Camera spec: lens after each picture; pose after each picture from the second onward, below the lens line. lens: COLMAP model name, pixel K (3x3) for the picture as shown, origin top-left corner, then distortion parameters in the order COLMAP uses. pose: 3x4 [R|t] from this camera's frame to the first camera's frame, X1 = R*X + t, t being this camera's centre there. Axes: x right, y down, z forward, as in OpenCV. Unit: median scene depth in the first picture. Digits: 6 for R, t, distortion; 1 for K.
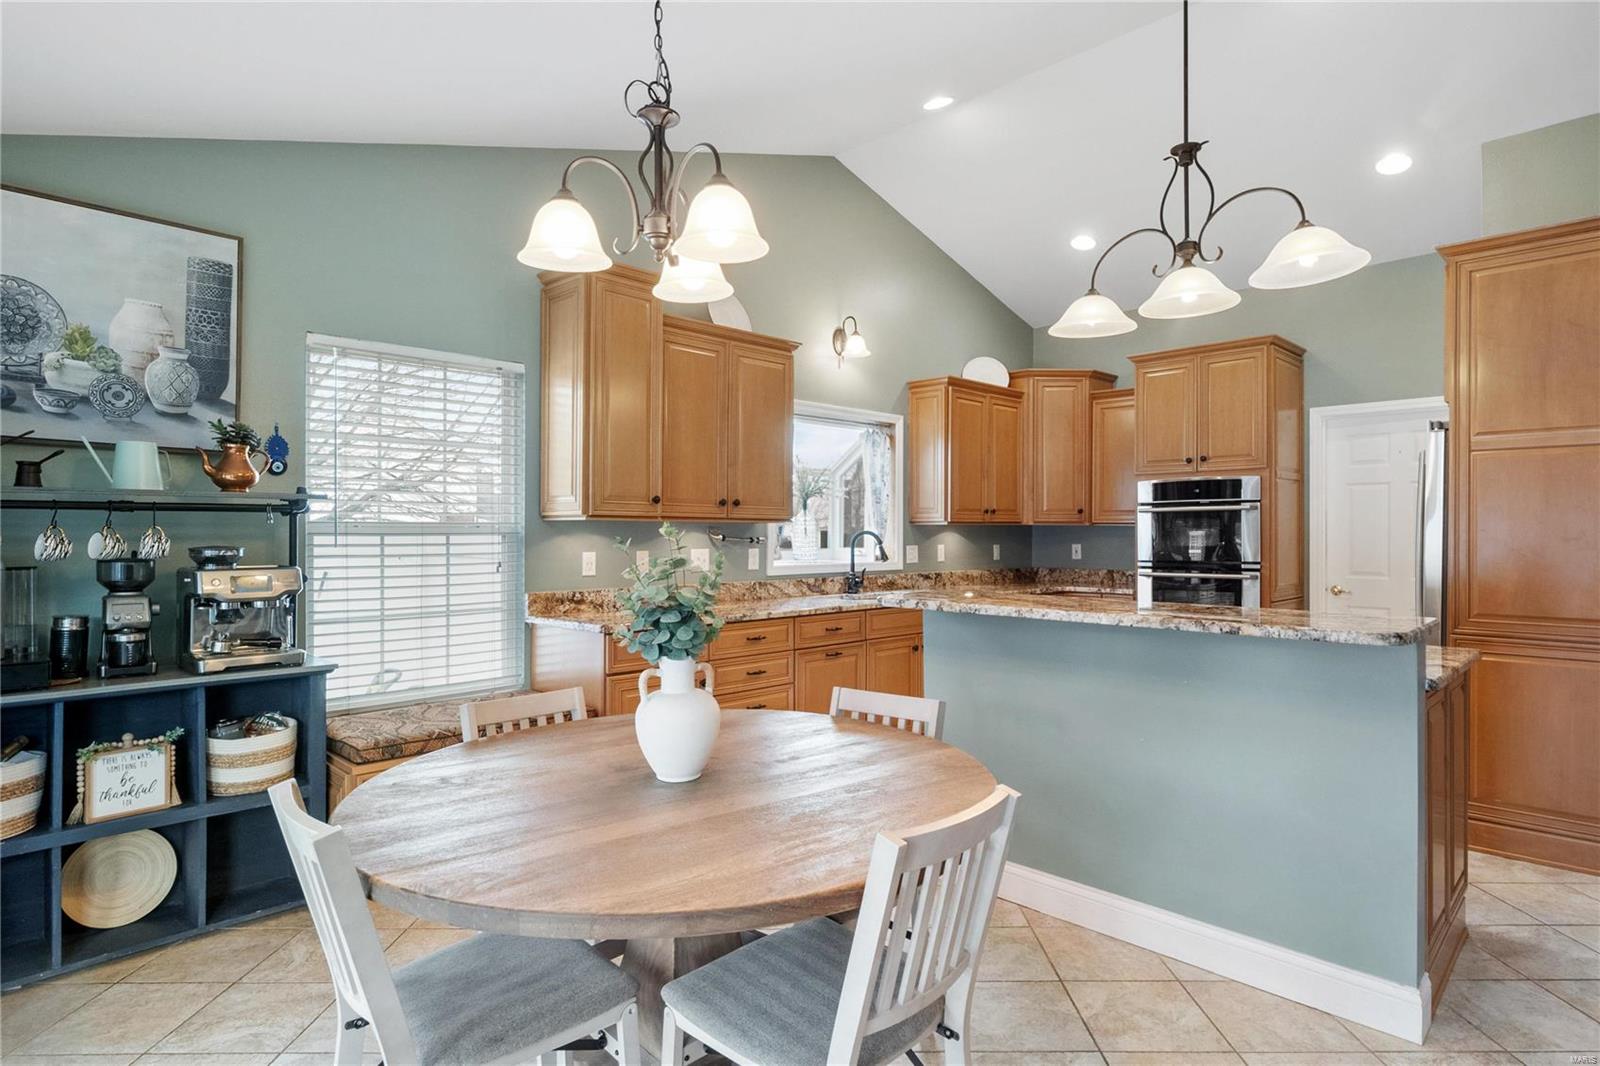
lens RADIAL K [[882.9, 0, 795.5], [0, 882.9, 528.8], [0, 0, 1]] dist [0.005532, 0.000047]
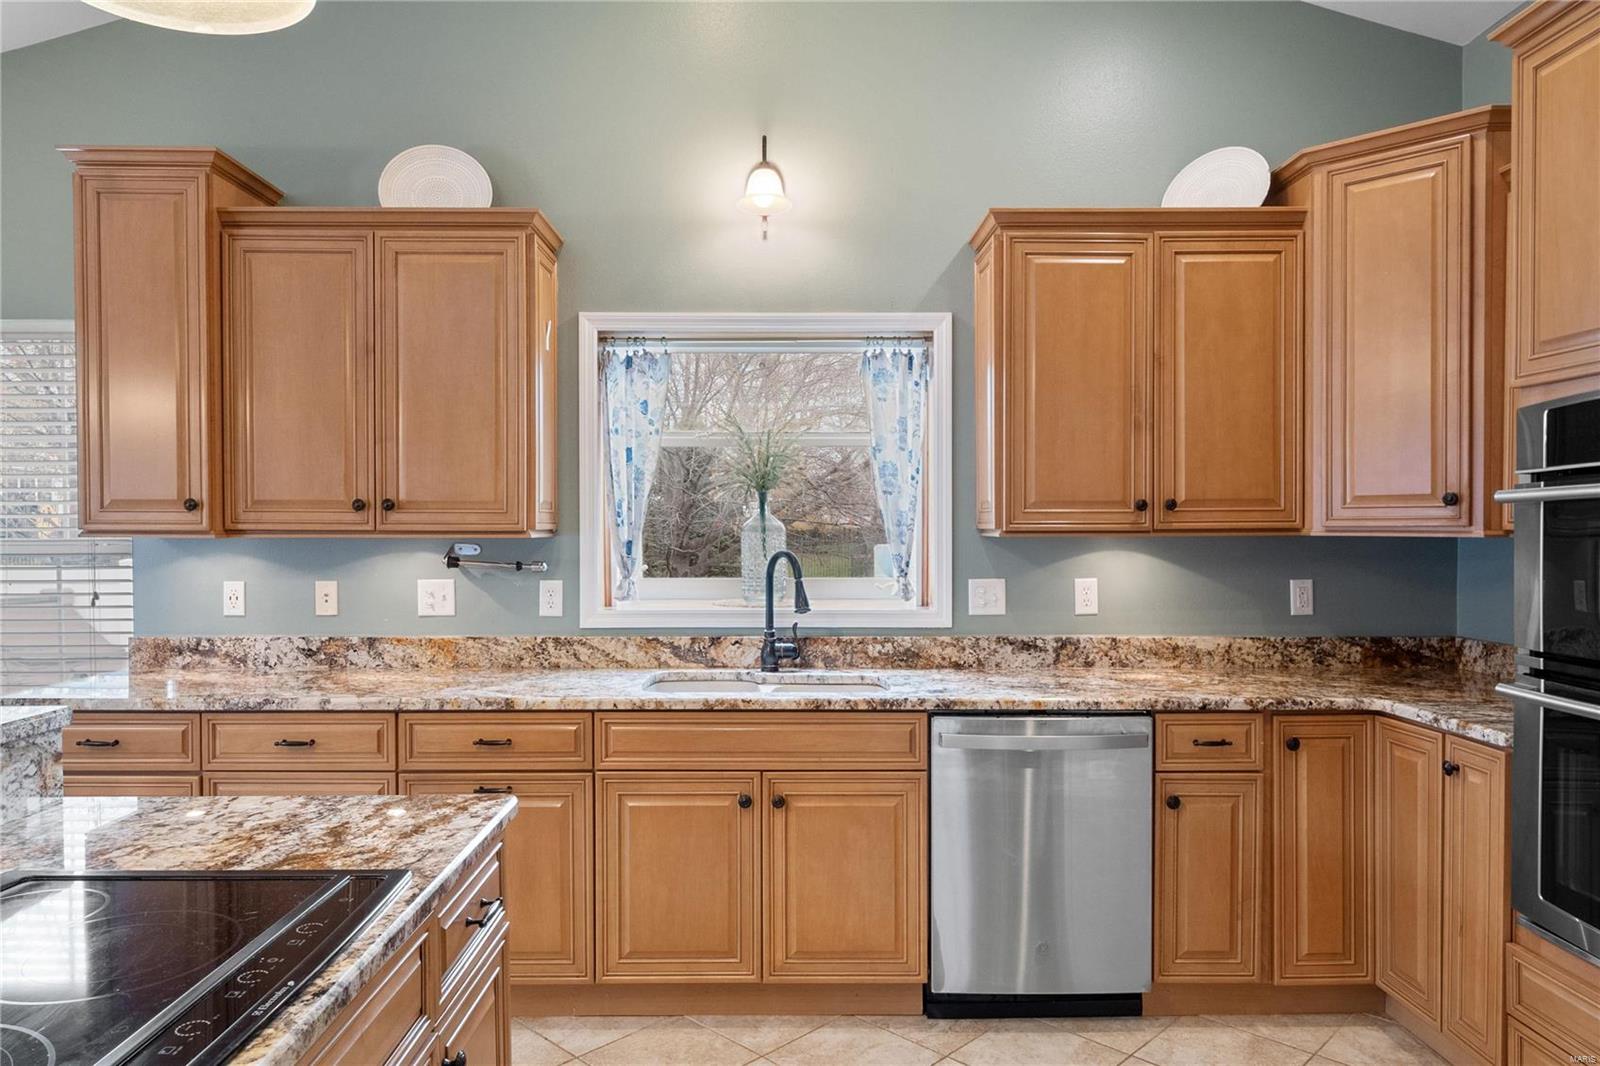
lens RADIAL K [[1045.4, 0, 800.4], [0, 1045.4, 539.7], [0, 0, 1]] dist [0.001279, -0.001676]
pose [[0.707805, 0.006894, -0.706374, 0.668725], [0.004706, 0.999884, 0.014475, -0.016029], [0.706392, -0.013570, 0.707691, 0.754698]]
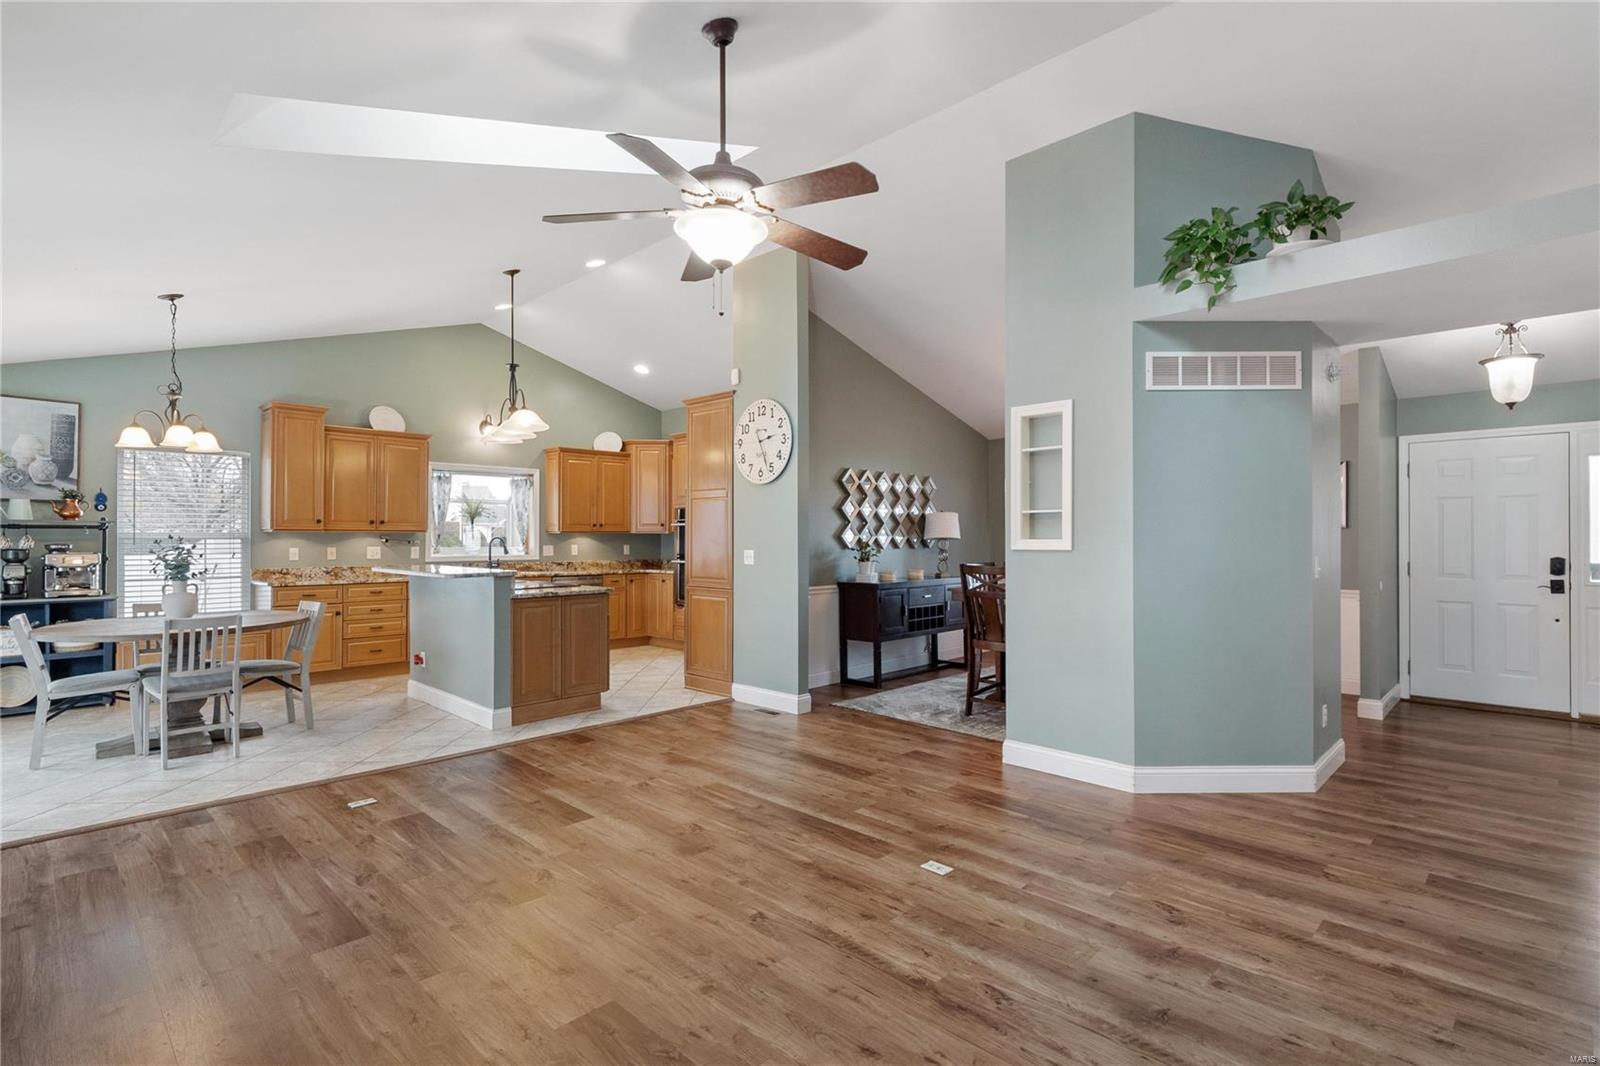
lens RADIAL K [[807.5, 0, 806.9], [0, 807.5, 532.3], [0, 0, 1]] dist [0.026102, 0.000718]
pose [[0.999919, 0.000566, -0.012677, 0.936586], [-0.000590, 0.999998, -0.001928, -0.005137], [0.012676, 0.001936, 0.999918, -0.794911]]
